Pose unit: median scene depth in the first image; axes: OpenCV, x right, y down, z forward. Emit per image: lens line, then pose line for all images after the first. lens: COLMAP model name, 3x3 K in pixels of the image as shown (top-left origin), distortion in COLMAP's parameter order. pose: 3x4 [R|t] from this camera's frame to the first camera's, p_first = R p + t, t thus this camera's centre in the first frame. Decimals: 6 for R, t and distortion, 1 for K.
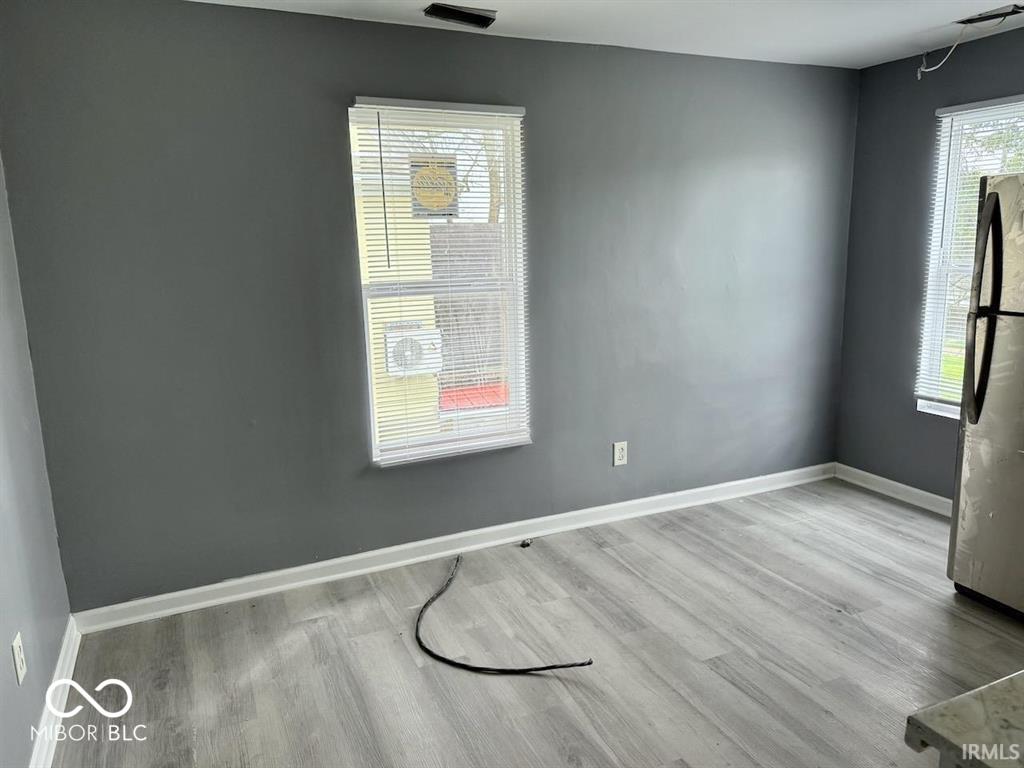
lens RADIAL K [[723.5, 0, 508.1], [0, 723.5, 382.8], [0, 0, 1]] dist [0.015469, -0.044041]
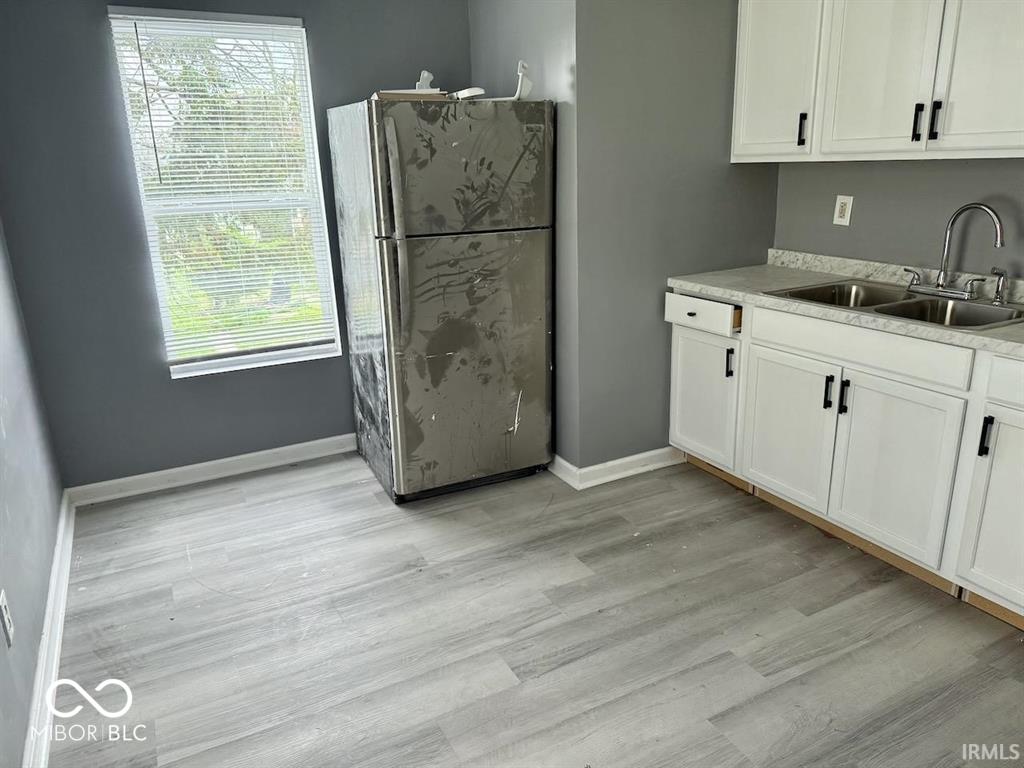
lens RADIAL K [[723.5, 0, 506.0], [0, 723.5, 380.3], [0, 0, 1]] dist [0.015469, -0.044041]
pose [[-0.051816, -0.268339, 0.961930, -0.328517], [0.227653, 0.934689, 0.273003, -0.123230], [-0.972363, 0.233133, 0.012656, 0.720896]]
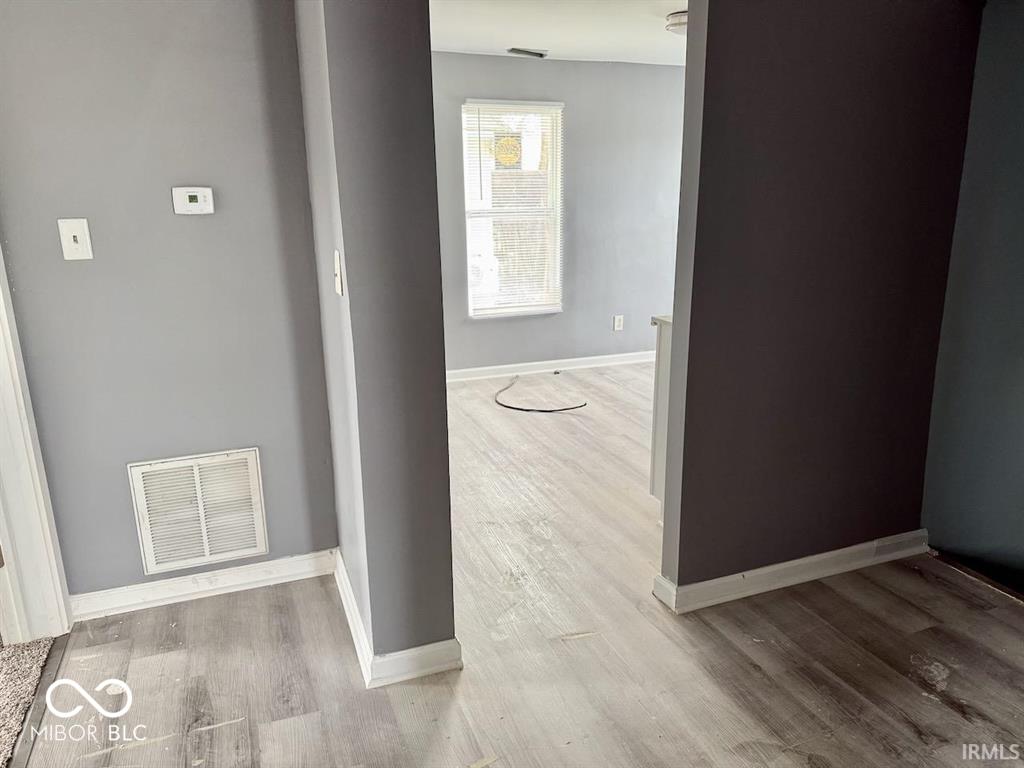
lens RADIAL K [[723.5, 0, 516.5], [0, 723.5, 411.0], [0, 0, 1]] dist [0.015469, -0.044041]
pose [[0.998438, 0.029885, -0.047213, 0.013639], [-0.024438, 0.993407, 0.112004, 0.137627], [0.050249, -0.110675, 0.992586, -0.725620]]
